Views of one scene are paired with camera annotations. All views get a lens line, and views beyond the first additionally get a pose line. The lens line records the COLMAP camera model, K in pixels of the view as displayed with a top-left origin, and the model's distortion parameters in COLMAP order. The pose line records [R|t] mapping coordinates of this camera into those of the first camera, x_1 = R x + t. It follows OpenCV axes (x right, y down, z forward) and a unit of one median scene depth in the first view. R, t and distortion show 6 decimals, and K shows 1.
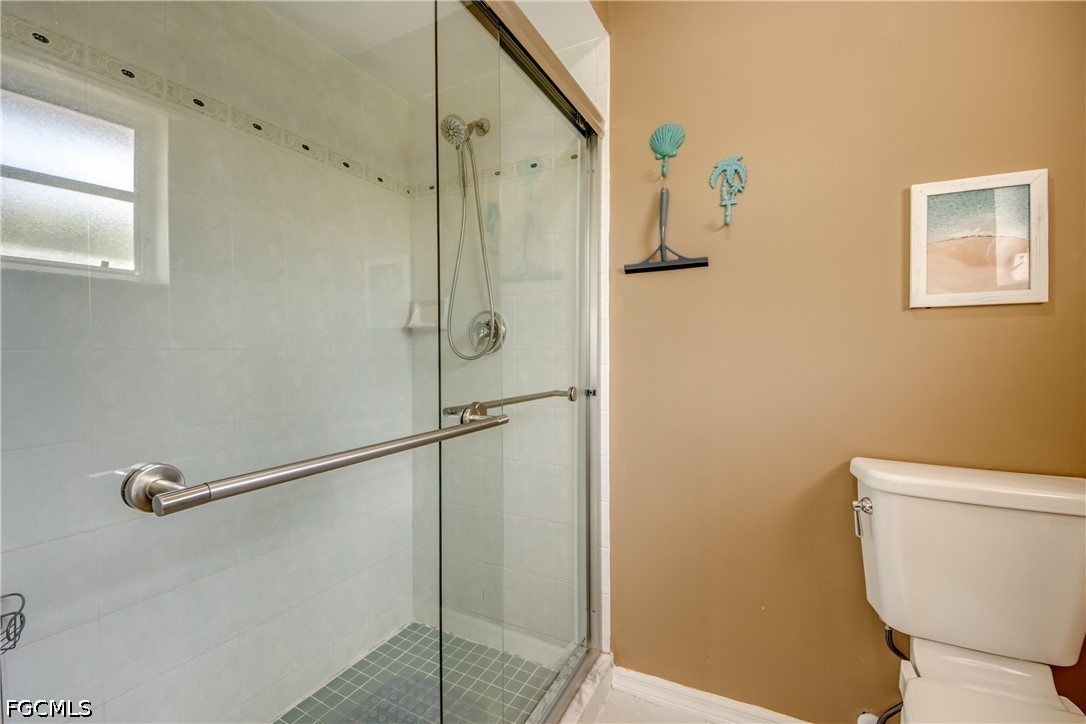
lens RADIAL K [[460.1, 0, 525.4], [0, 460.1, 361.2], [0, 0, 1]] dist [0.024968, -0.025297]
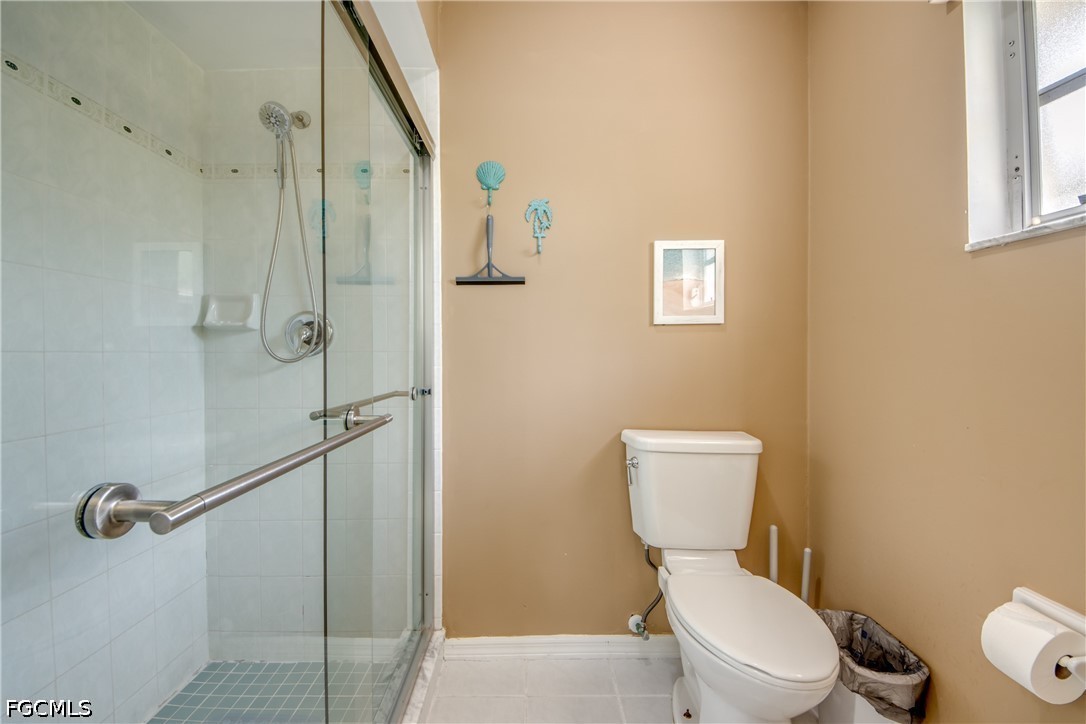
lens RADIAL K [[437.0, 0, 535.4], [0, 437.0, 357.6], [0, 0, 1]] dist [0.018203, -0.028016]
pose [[0.876366, -0.003041, 0.481637, -0.128015], [0.008947, 0.999910, -0.009967, 0.000544], [-0.481563, 0.013044, 0.876314, -0.025999]]
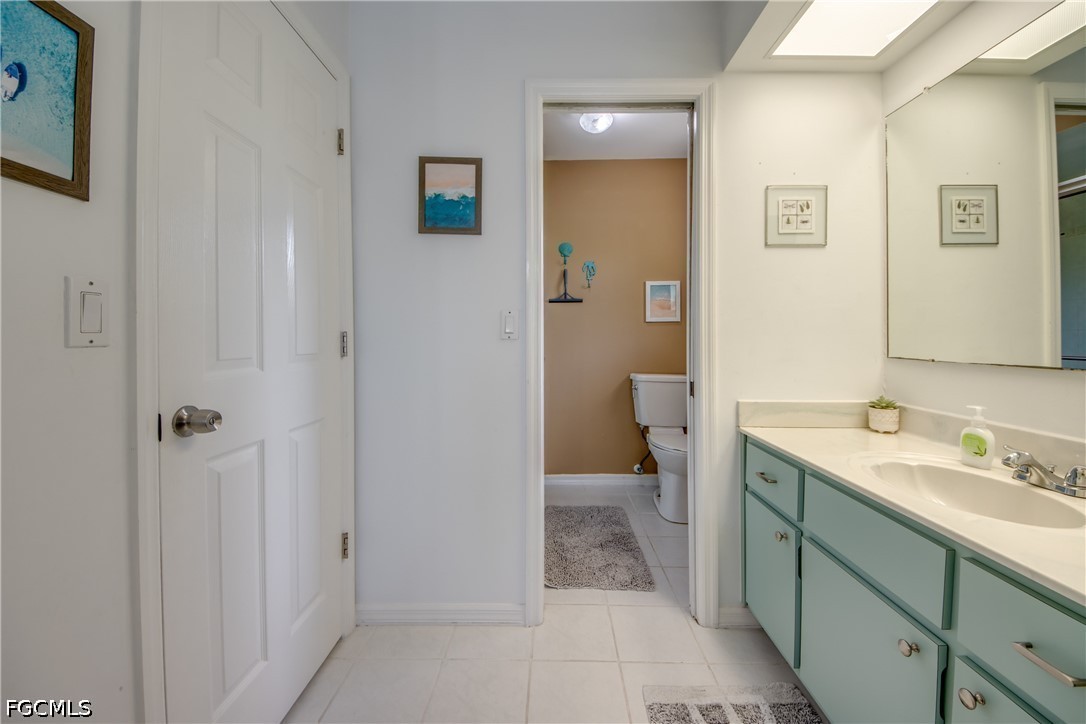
lens RADIAL K [[398.0, 0, 543.7], [0, 398.0, 335.2], [0, 0, 1]] dist [0.000007, -0.009737]
pose [[0.890561, 0.003503, 0.454849, -0.711411], [0.008221, 0.999683, -0.023795, 0.020460], [-0.454789, 0.024931, 0.890250, -0.758060]]
